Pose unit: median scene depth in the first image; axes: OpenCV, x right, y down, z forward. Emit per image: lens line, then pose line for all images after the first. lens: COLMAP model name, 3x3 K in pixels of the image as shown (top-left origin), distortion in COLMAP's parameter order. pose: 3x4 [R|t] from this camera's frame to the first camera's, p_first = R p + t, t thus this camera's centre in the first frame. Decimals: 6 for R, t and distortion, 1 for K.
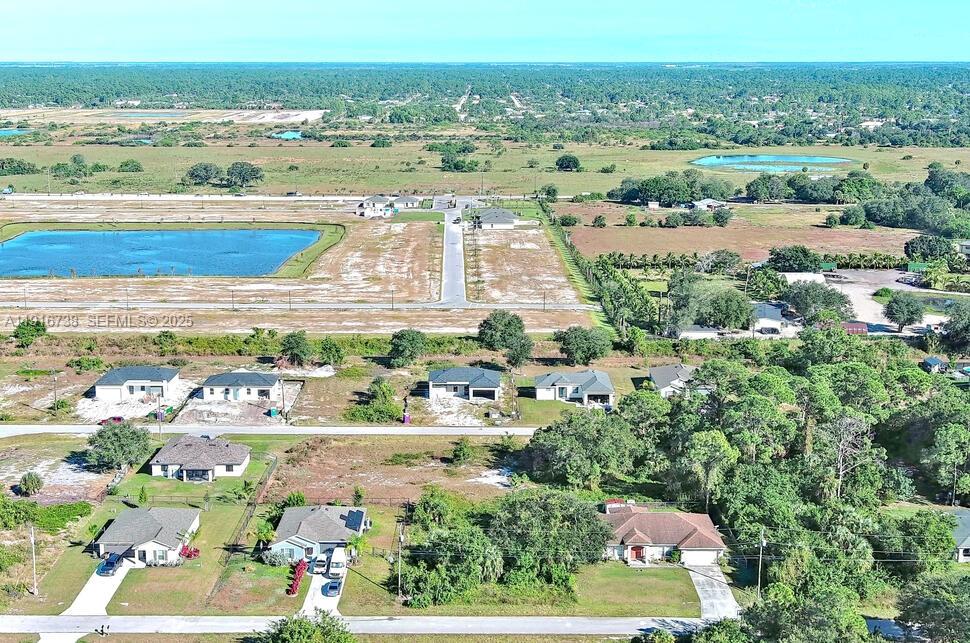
lens RADIAL K [[1315.8, 0, 470.9], [0, 1315.8, 324.1], [0, 0, 1]] dist [0.056779, -0.107196]
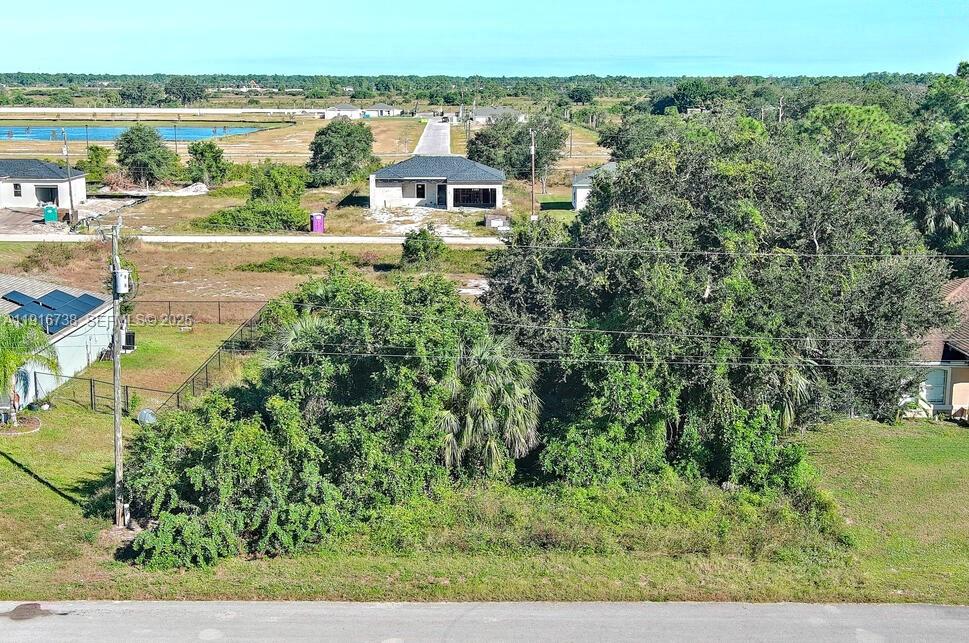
lens RADIAL K [[1314.4, 0, 470.4], [0, 1314.4, 324.1], [0, 0, 1]] dist [0.056779, -0.107196]
pose [[0.999996, 0.001542, 0.002566, 0.007076], [-0.001502, 0.999876, -0.015689, 0.115304], [-0.002590, 0.015685, 0.999874, 0.503158]]
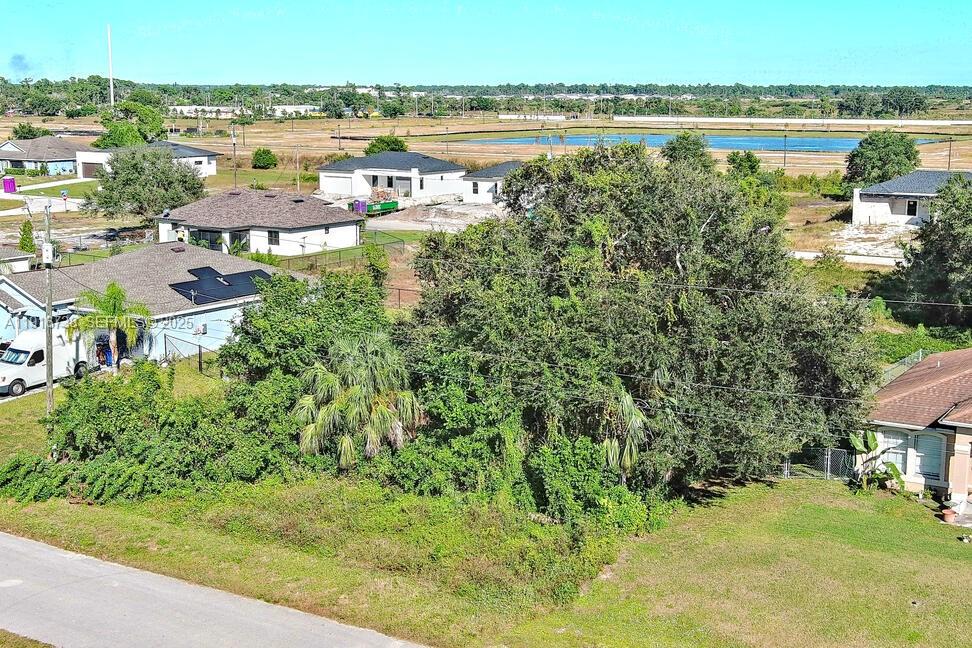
lens RADIAL K [[1314.1, 0, 496.0], [0, 1314.1, 325.5], [0, 0, 1]] dist [0.072148, -0.184298]
pose [[0.851286, 0.094626, -0.516099, 0.117842], [-0.106446, 0.994296, 0.006725, 0.109834], [0.513791, 0.049212, 0.856502, 0.534752]]
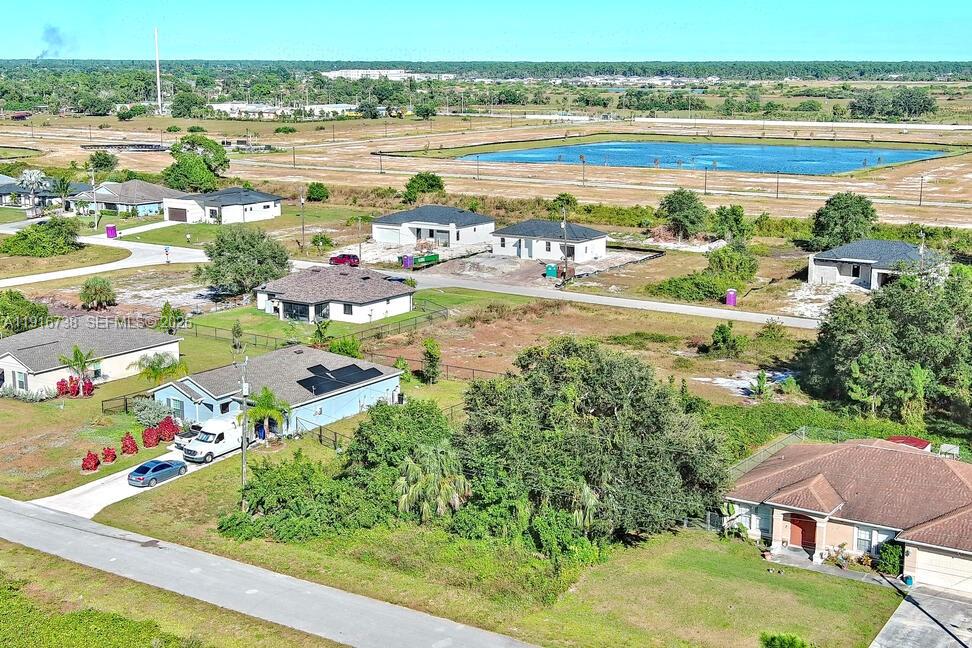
lens RADIAL K [[1314.1, 0, 496.0], [0, 1314.1, 325.5], [0, 0, 1]] dist [0.072148, -0.184298]
pose [[0.839970, 0.107487, -0.531881, 0.180148], [-0.108227, 0.993677, 0.029895, 0.076866], [0.531731, 0.032453, 0.846292, 0.429002]]
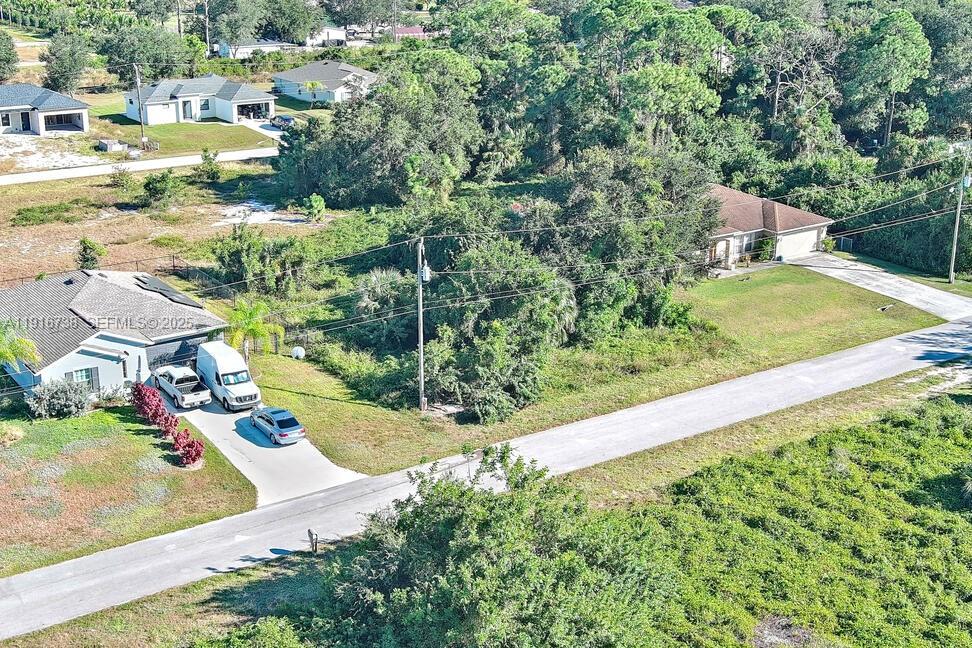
lens RADIAL K [[1314.1, 0, 496.0], [0, 1314.1, 325.5], [0, 0, 1]] dist [0.072148, -0.184298]
pose [[0.815007, -0.175721, 0.552165, -0.178833], [0.110951, 0.982602, 0.148938, 0.078525], [-0.568730, -0.060122, 0.820324, 0.424432]]
